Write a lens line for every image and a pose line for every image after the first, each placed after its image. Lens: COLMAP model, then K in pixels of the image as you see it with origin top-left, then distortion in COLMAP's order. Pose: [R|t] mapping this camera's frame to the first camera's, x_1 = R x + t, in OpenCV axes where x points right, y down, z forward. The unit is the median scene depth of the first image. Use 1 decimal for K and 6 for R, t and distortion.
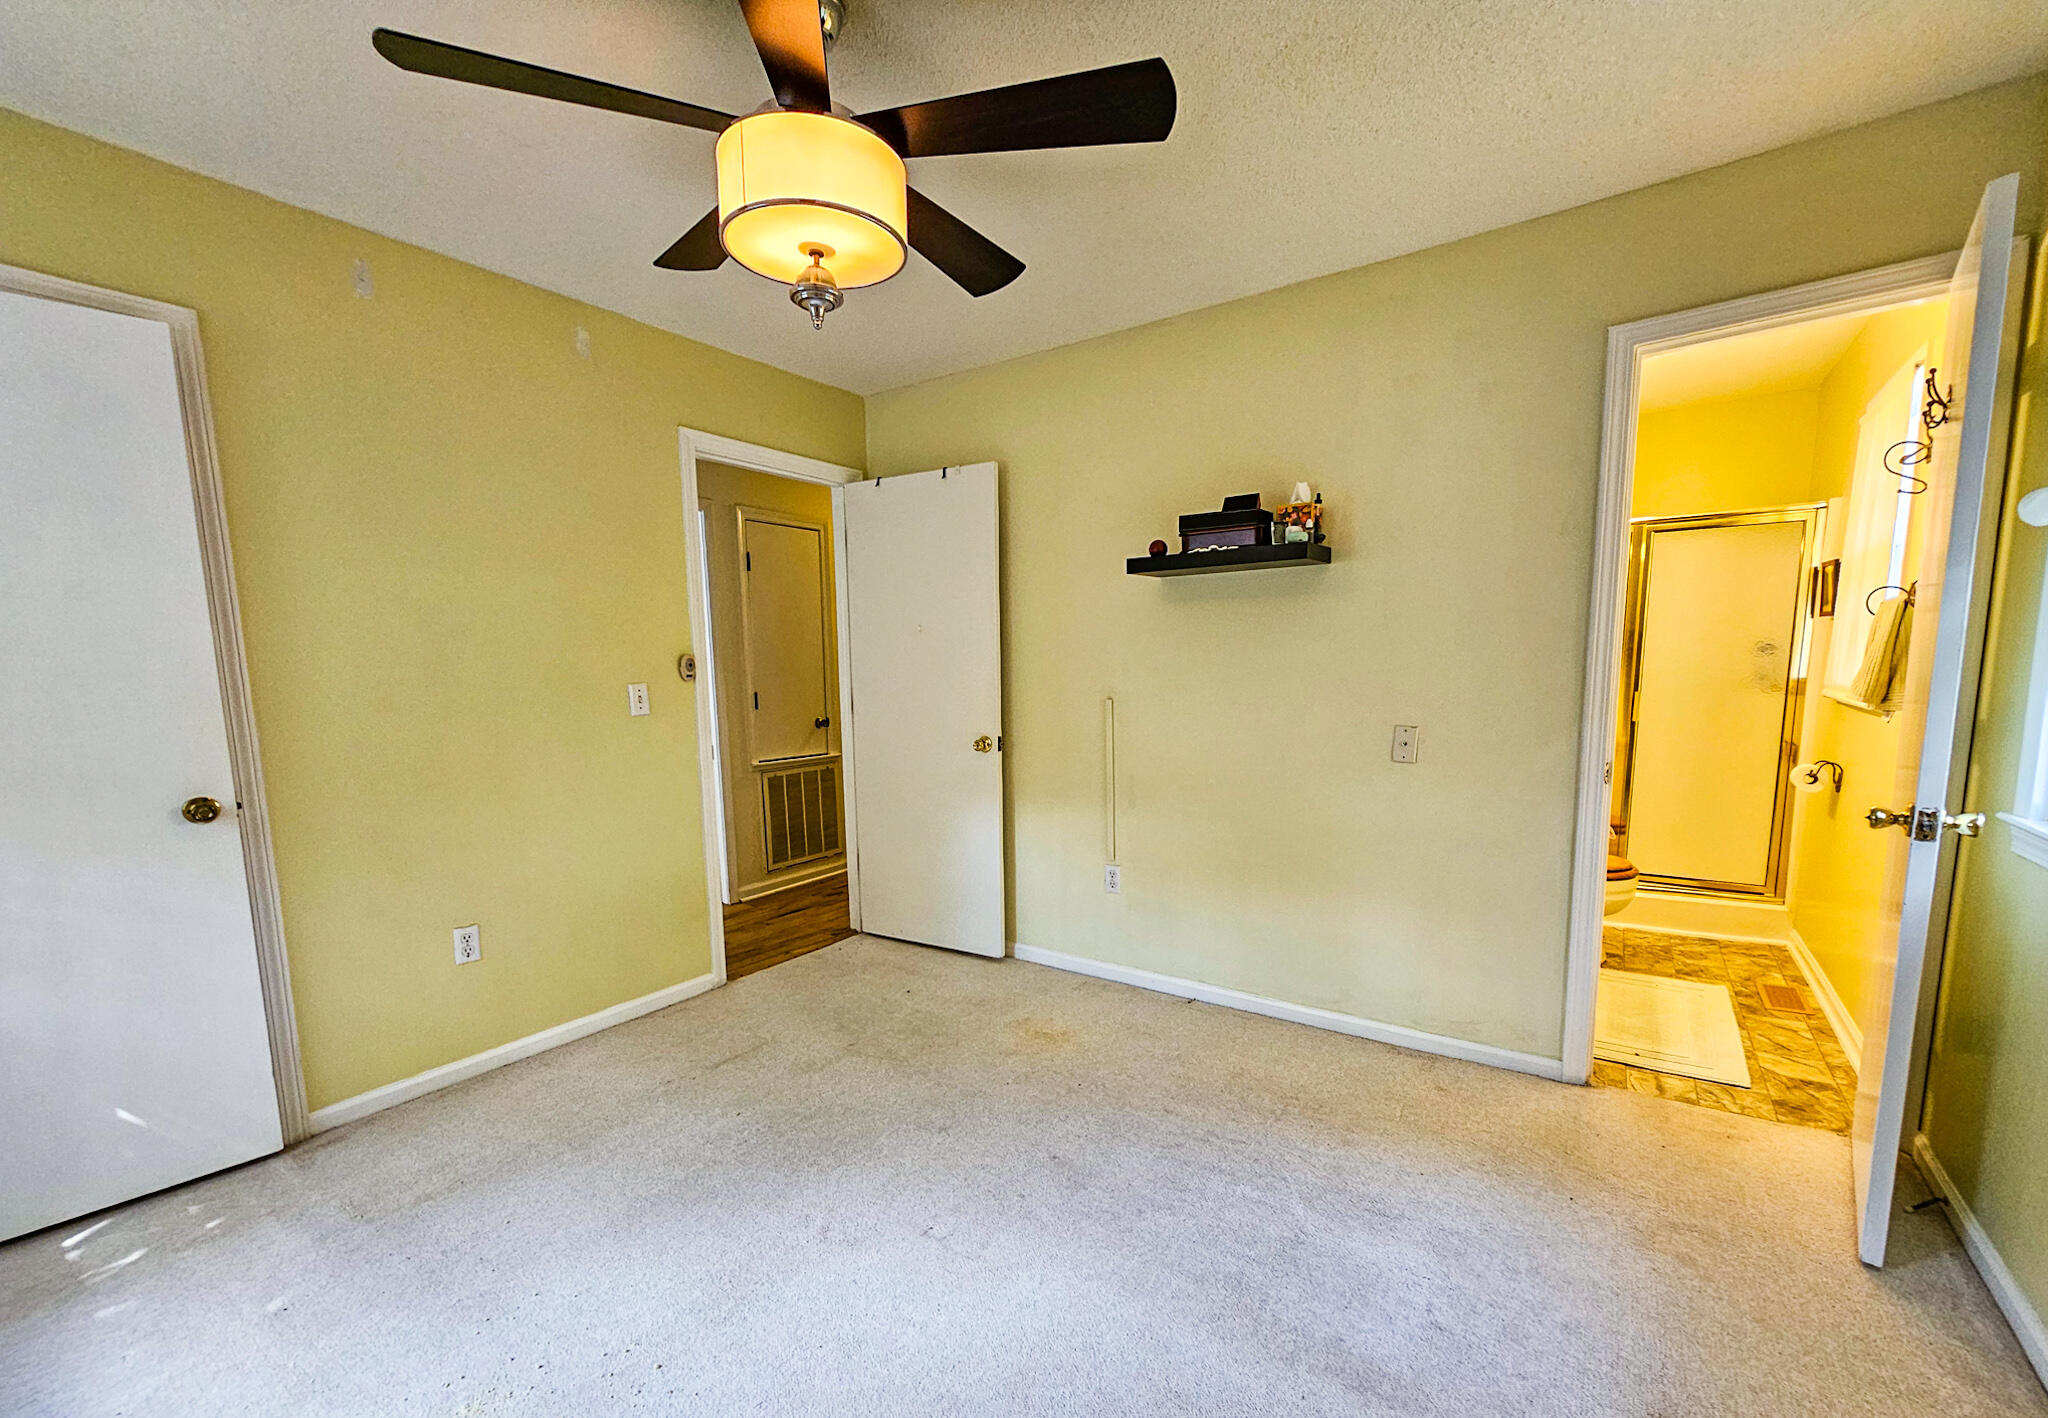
lens RADIAL K [[857.2, 0, 1029.3], [0, 857.2, 773.9], [0, 0, 1]] dist [-0.002845, 0.000105]
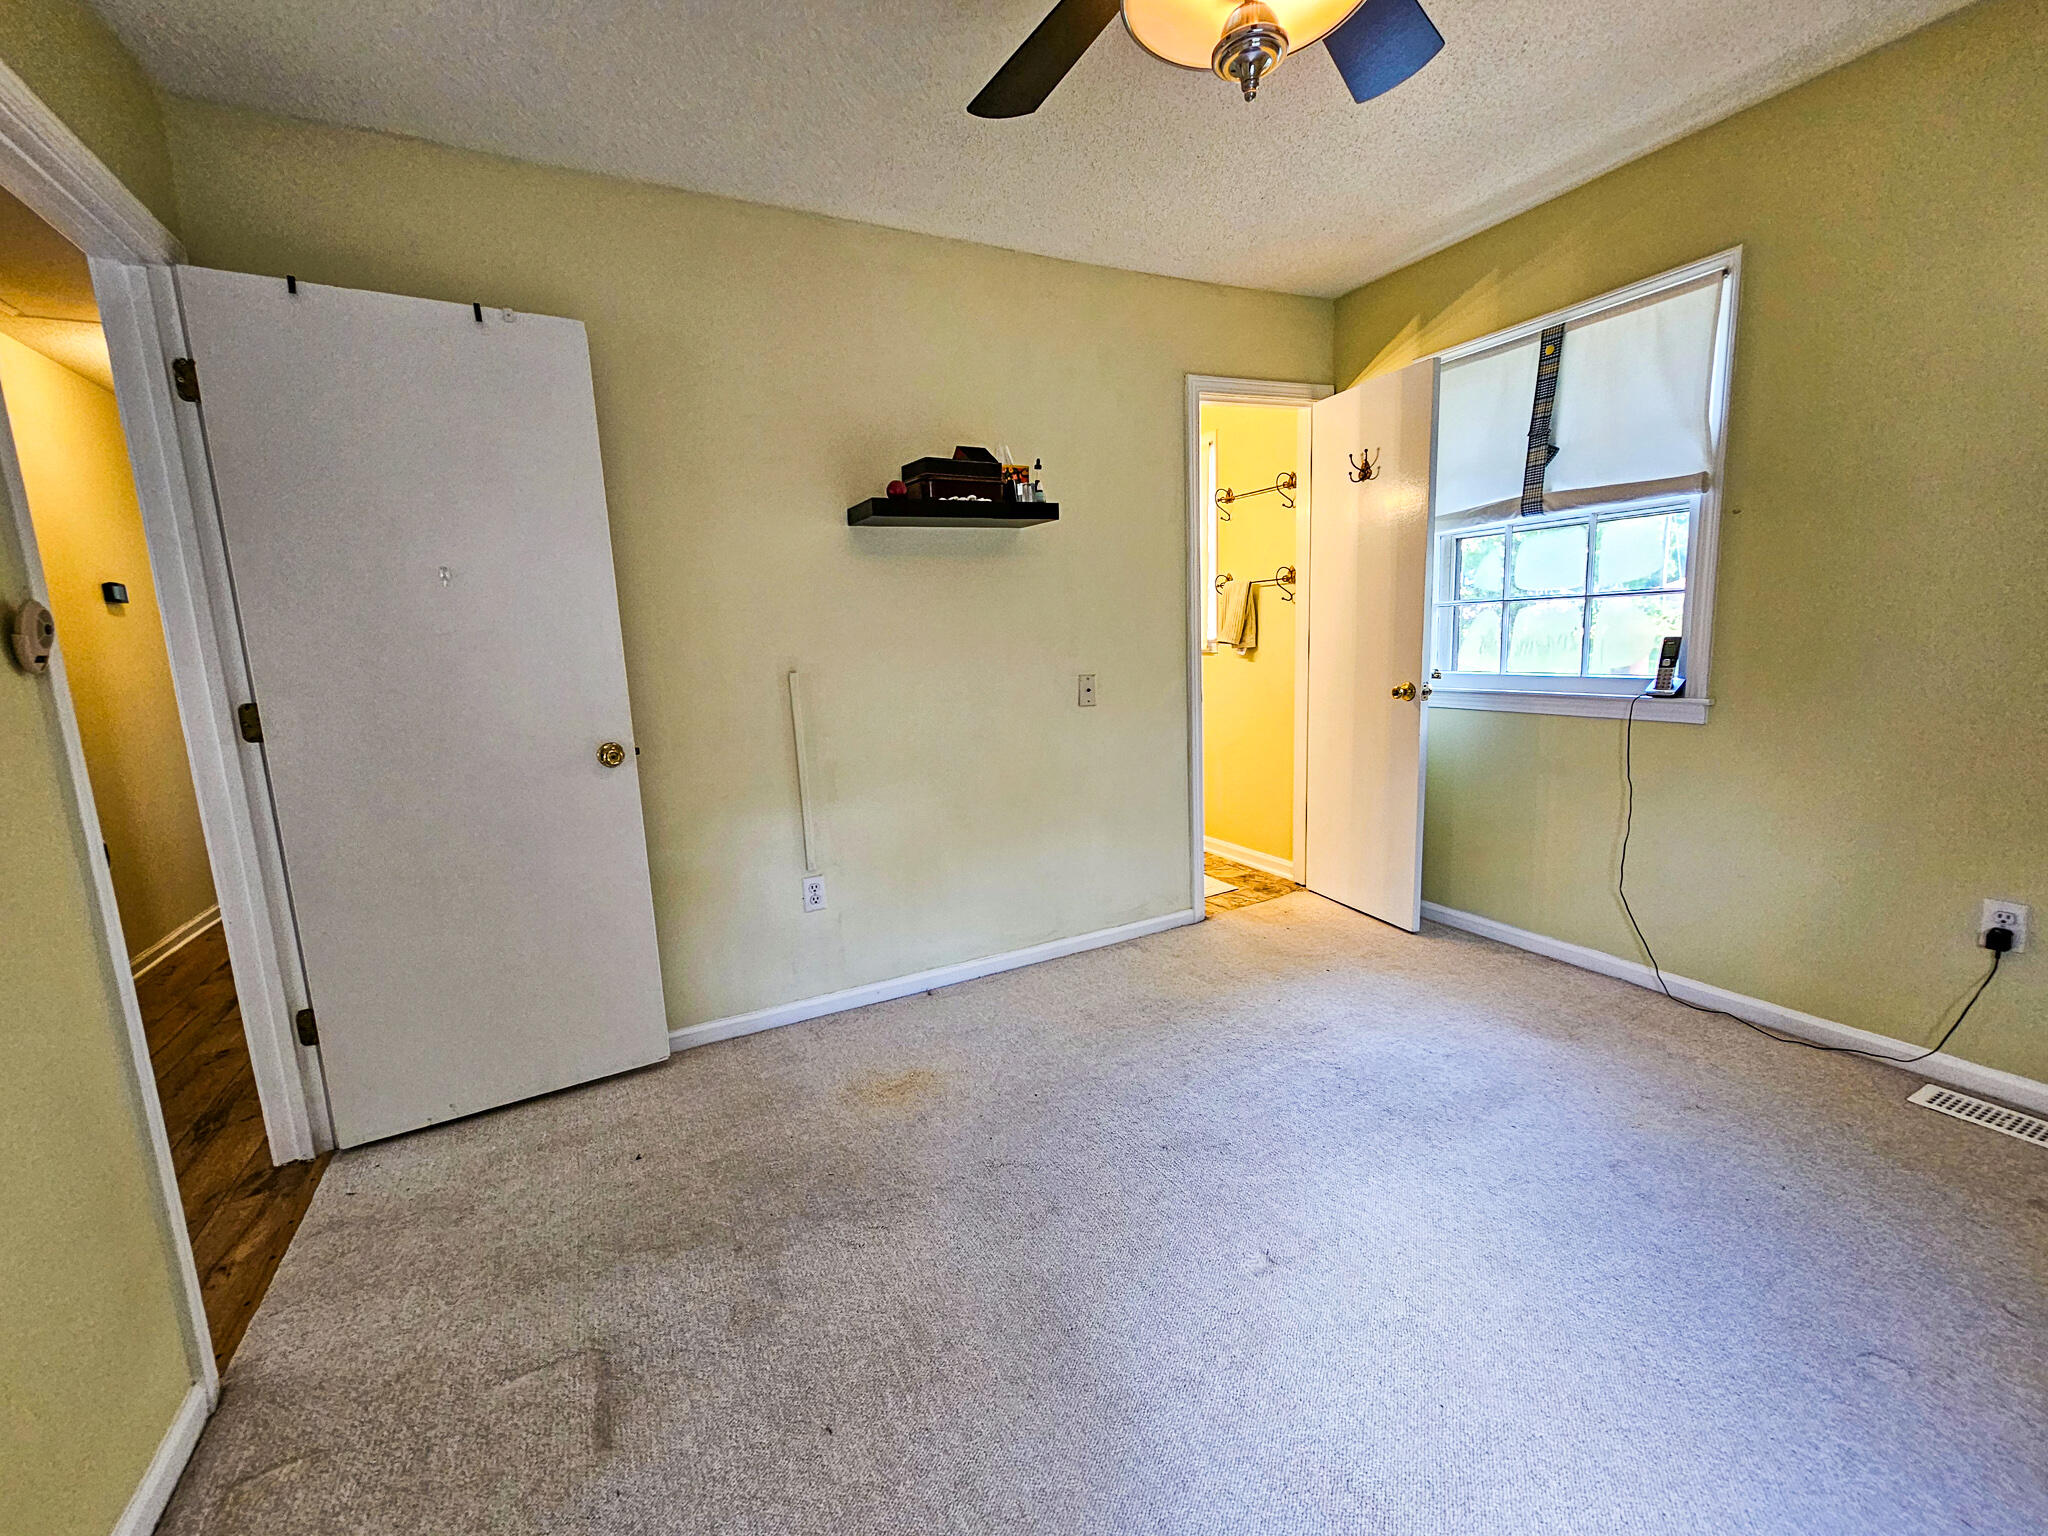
lens RADIAL K [[843.9, 0, 1027.0], [0, 843.9, 770.9], [0, 0, 1]] dist [-0.001100, -0.000209]
pose [[0.459674, -0.149285, 0.875451, -0.630587], [0.151750, 0.984476, 0.088198, -0.041191], [-0.875027, 0.092307, 0.475192, 0.545599]]
